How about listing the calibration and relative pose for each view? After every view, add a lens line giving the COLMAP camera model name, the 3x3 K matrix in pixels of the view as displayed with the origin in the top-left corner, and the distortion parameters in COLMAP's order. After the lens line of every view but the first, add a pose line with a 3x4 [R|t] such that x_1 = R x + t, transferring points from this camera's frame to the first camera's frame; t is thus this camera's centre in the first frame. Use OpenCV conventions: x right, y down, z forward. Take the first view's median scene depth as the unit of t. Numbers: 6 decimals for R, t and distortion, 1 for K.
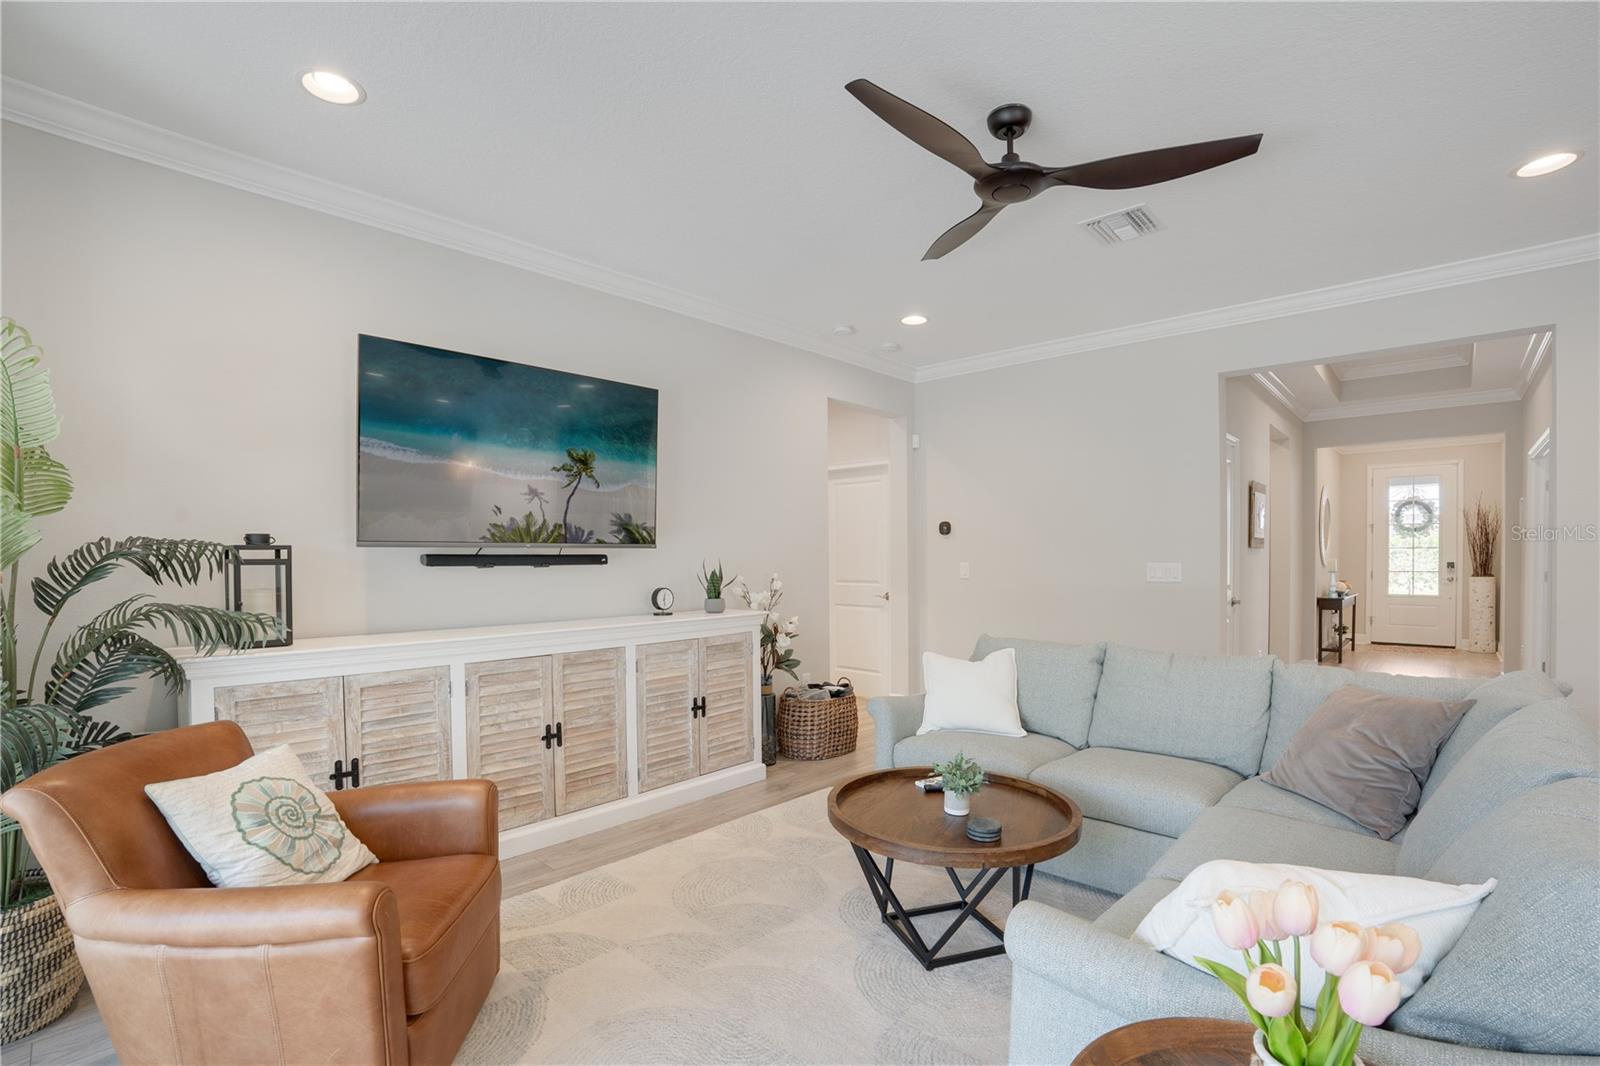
lens RADIAL K [[729.4, 0, 799.3], [0, 729.4, 569.6], [0, 0, 1]] dist [-0.055240, 0.000057]
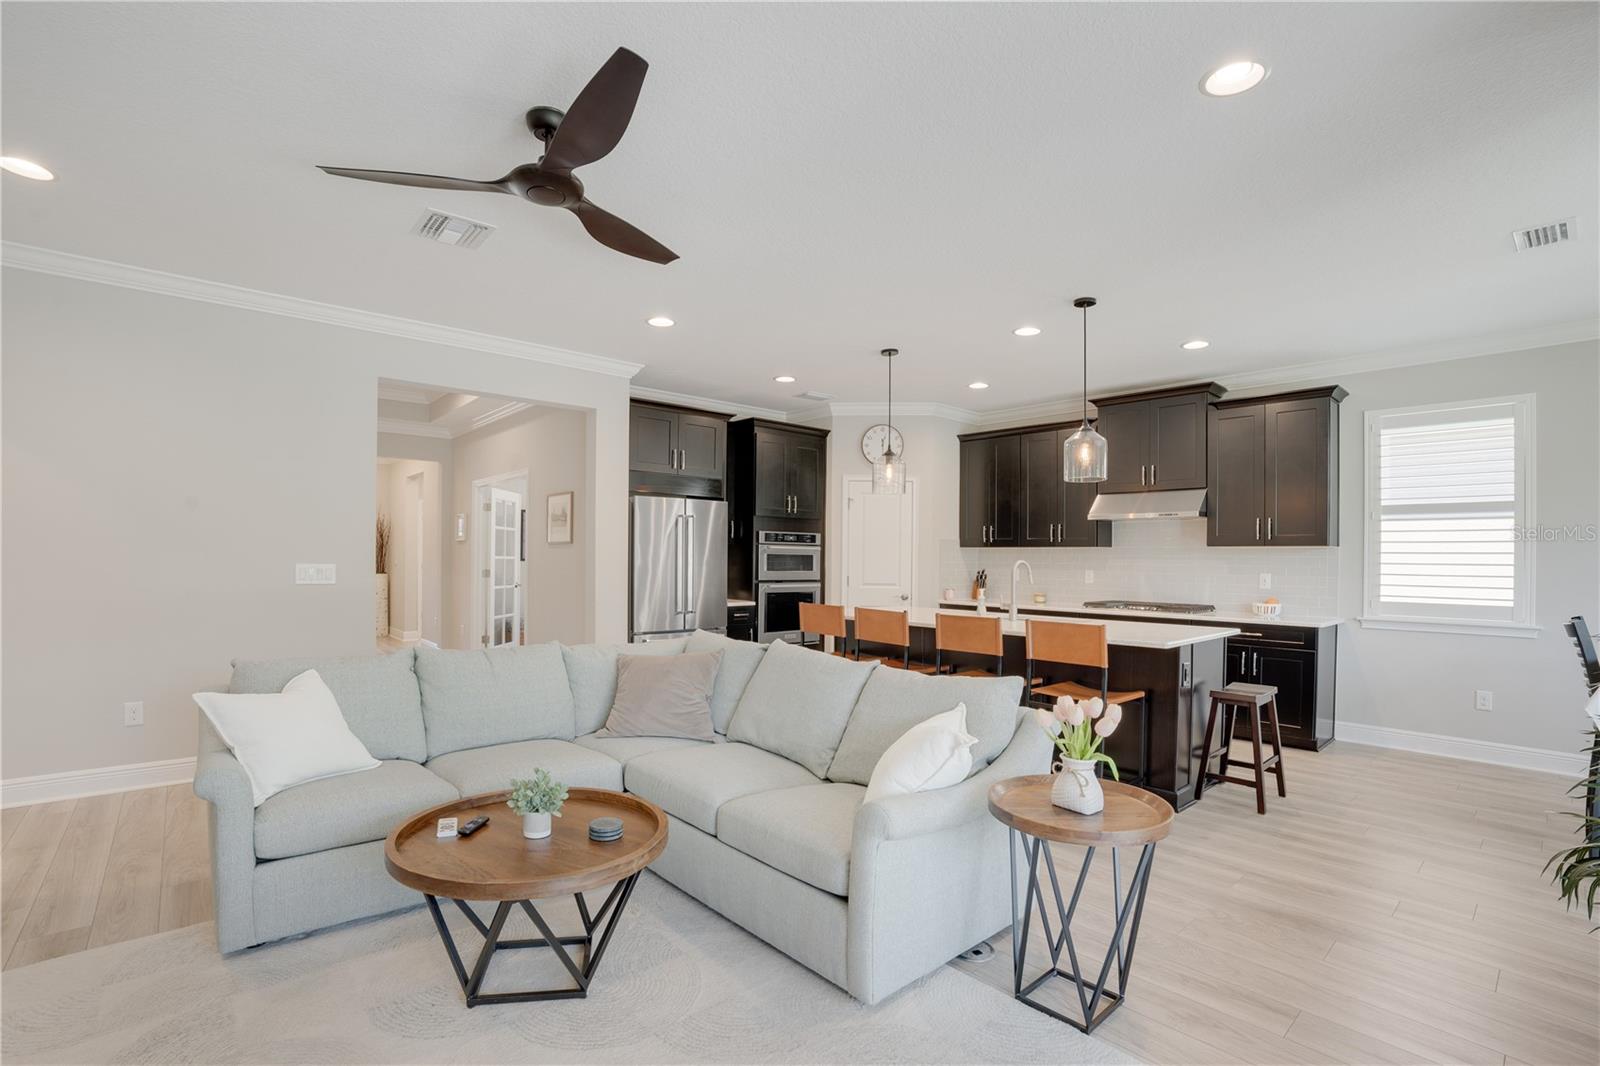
lens RADIAL K [[737.6, 0, 805.5], [0, 737.6, 563.8], [0, 0, 1]] dist [-0.087730, 0.027554]
pose [[0.092353, -0.000229, 0.995726, -0.494897], [0.001620, 0.999999, 0.000080, -0.011850], [-0.995725, 0.001606, 0.092353, 0.409804]]
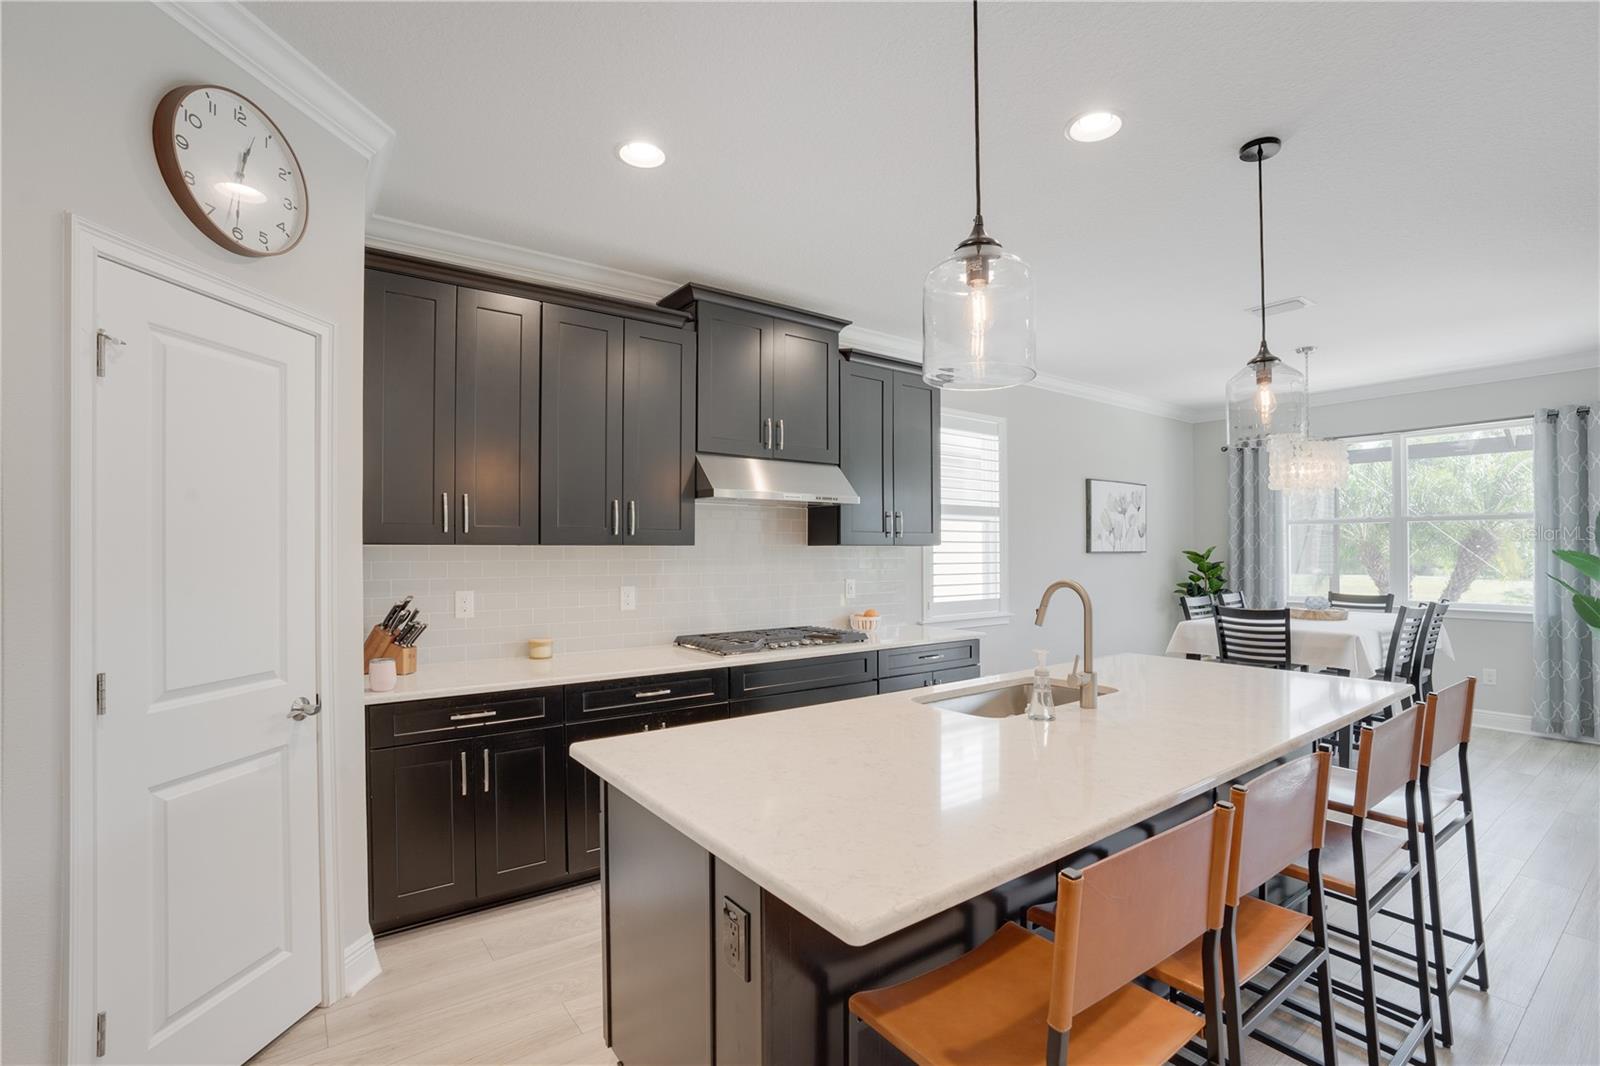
lens RADIAL K [[725.7, 0, 801.7], [0, 725.7, 543.0], [0, 0, 1]] dist [-0.069205, 0.025903]
pose [[-0.982745, 0.010424, 0.184672, 1.151925], [0.010616, 0.999944, 0.000046, -0.057411], [-0.184661, 0.002006, -0.982800, 0.862862]]
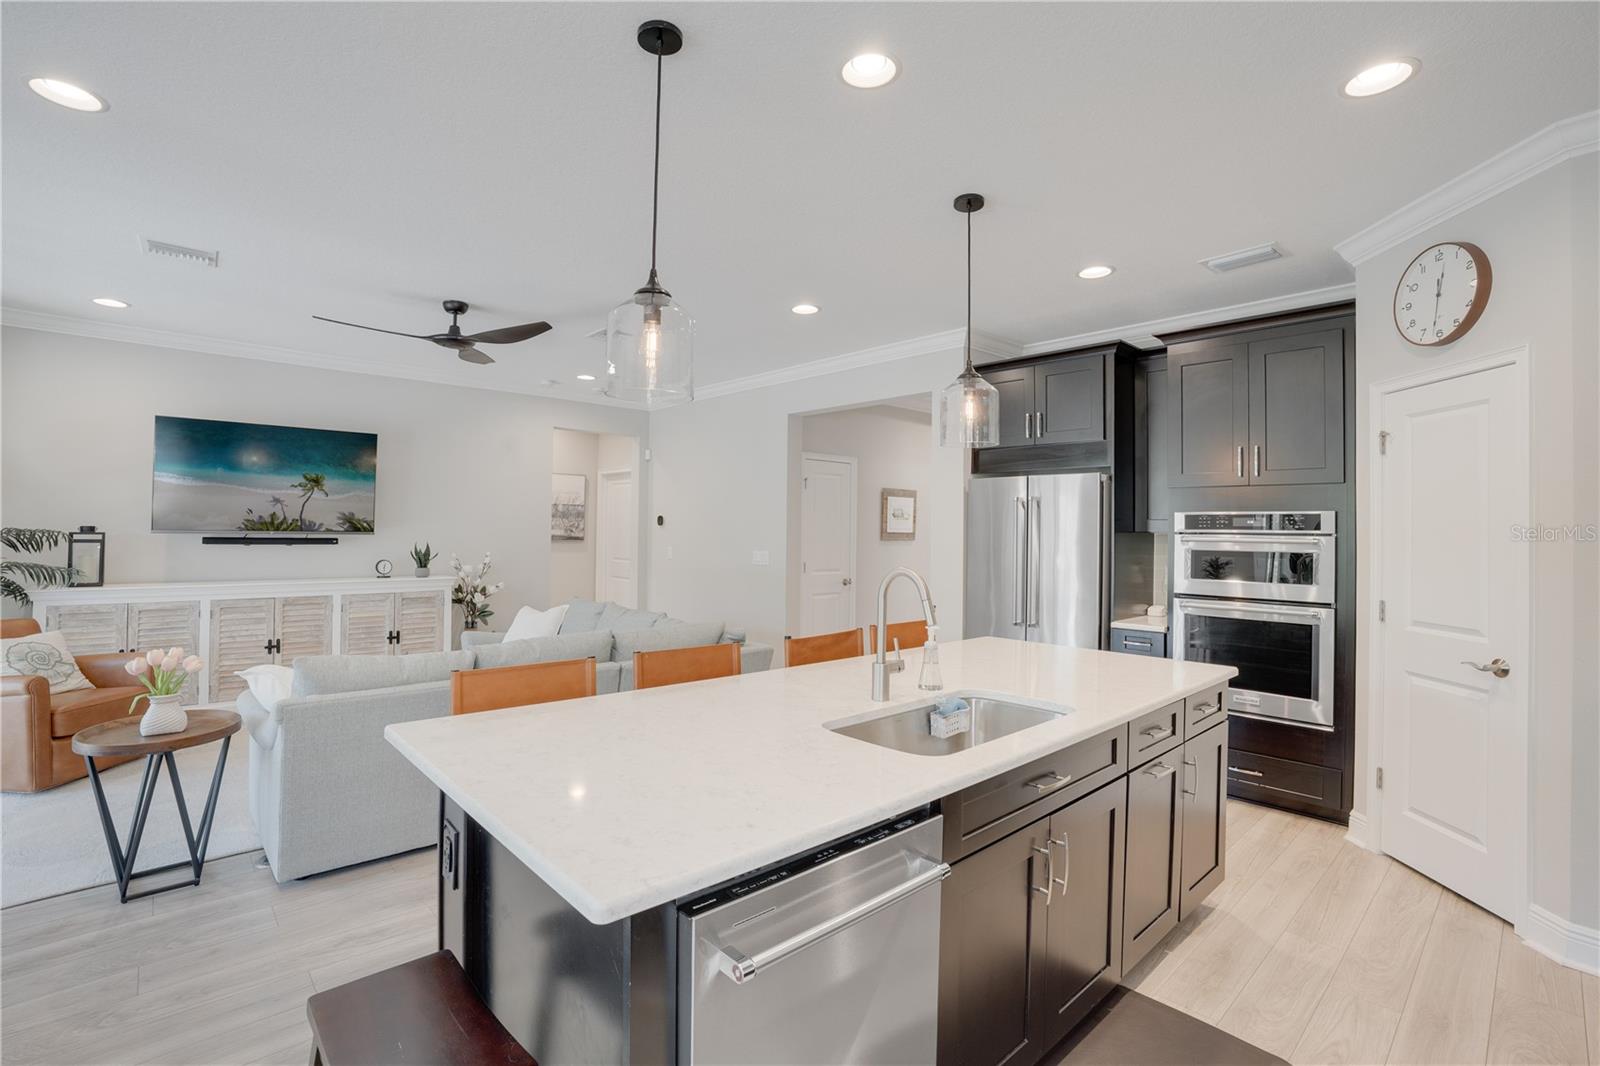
lens RADIAL K [[733.5, 0, 795.3], [0, 733.5, 522.6], [0, 0, 1]] dist [-0.059268, 0.019592]
pose [[0.996462, 0.018944, -0.081878, 0.979993], [-0.021113, 0.999447, -0.025705, -0.039900], [0.081345, 0.027343, 0.996311, -0.550830]]
